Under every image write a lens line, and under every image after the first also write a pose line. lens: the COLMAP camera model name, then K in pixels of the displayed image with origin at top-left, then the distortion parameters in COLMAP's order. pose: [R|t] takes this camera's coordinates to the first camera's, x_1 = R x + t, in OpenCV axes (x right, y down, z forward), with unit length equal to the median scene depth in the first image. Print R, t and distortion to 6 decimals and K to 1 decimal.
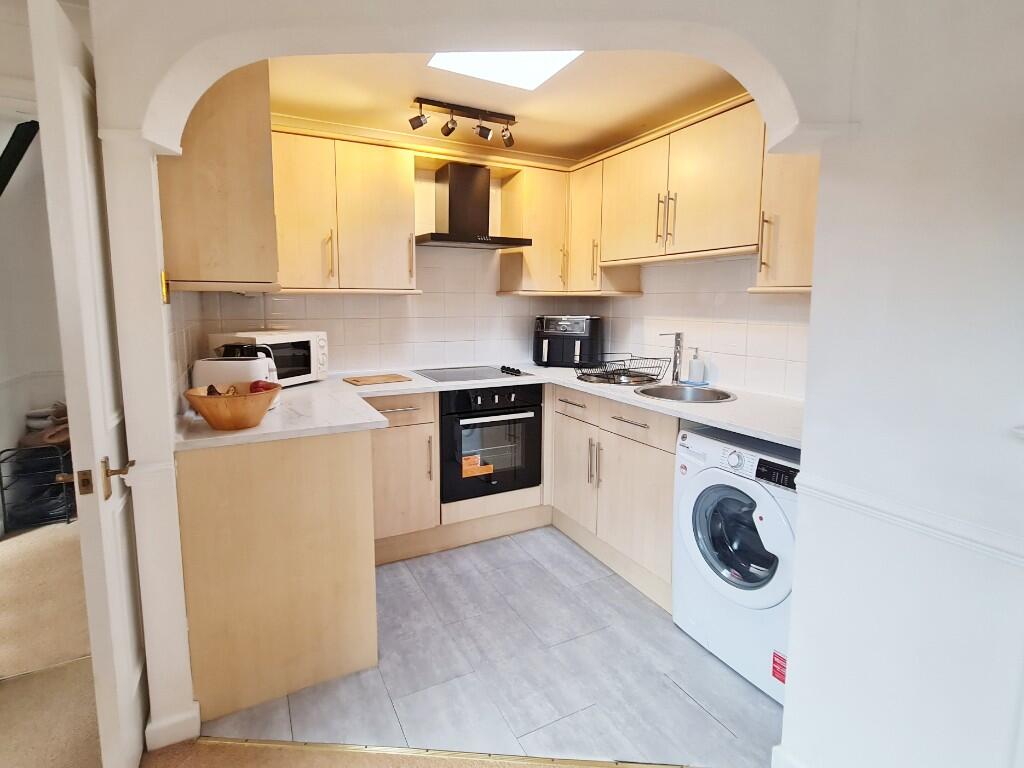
lens RADIAL K [[509.3, 0, 503.9], [0, 509.3, 355.9], [0, 0, 1]] dist [-0.000193, 0.000029]
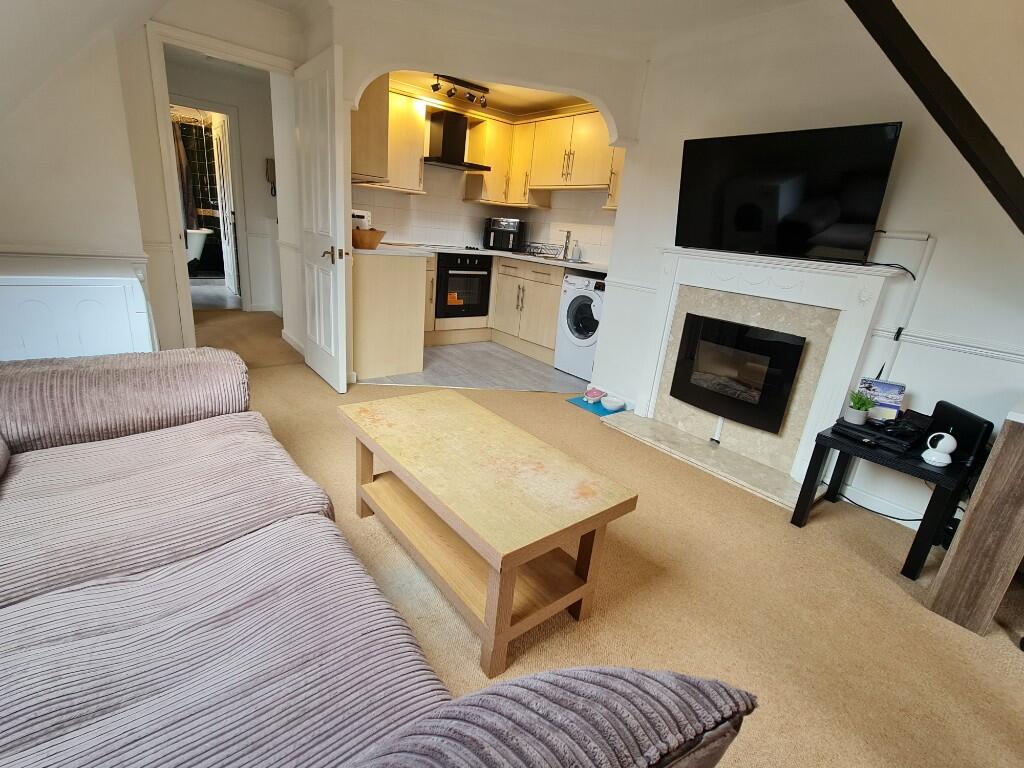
lens RADIAL K [[476.0, 0, 507.6], [0, 476.0, 382.5], [0, 0, 1]] dist [-0.001485, -0.000810]
pose [[0.976234, 0.022745, 0.215524, -0.228628], [-0.067523, 0.976898, 0.202759, 0.152074], [-0.205933, -0.212493, 0.955216, -0.705676]]
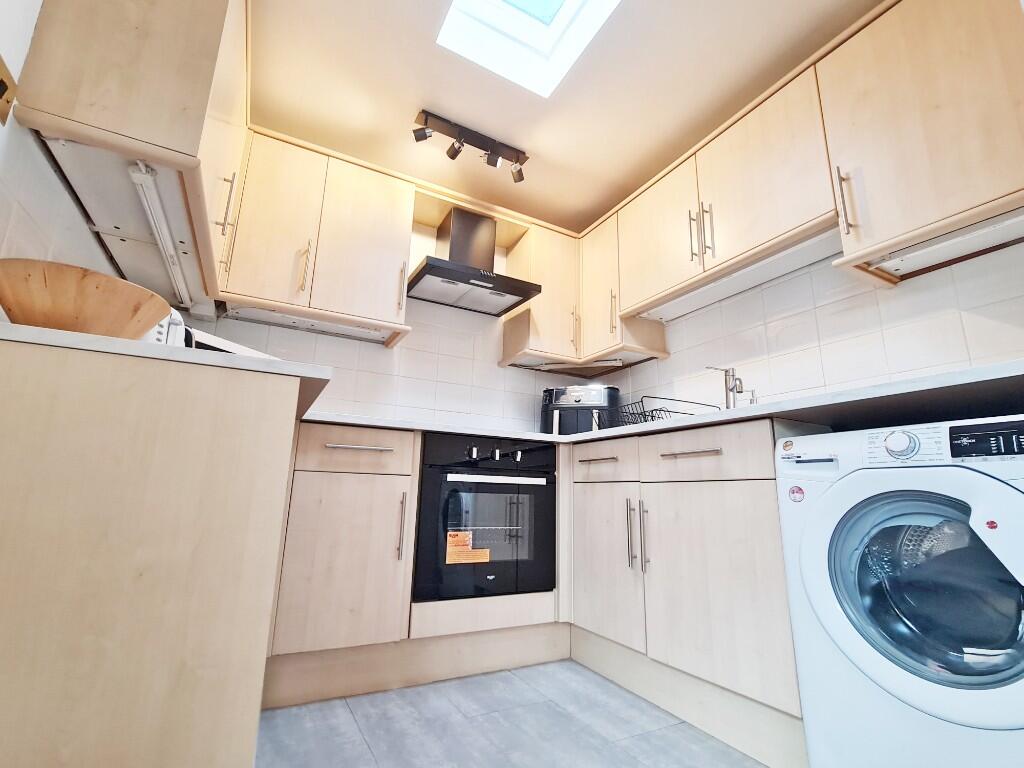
lens RADIAL K [[476.0, 0, 507.6], [0, 476.0, 382.5], [0, 0, 1]] dist [-0.001485, -0.000810]
pose [[0.999427, 0.027794, 0.019337, -0.016243], [-0.019779, 0.942778, -0.332835, 0.220159], [-0.027482, 0.332262, 0.942787, 0.301493]]
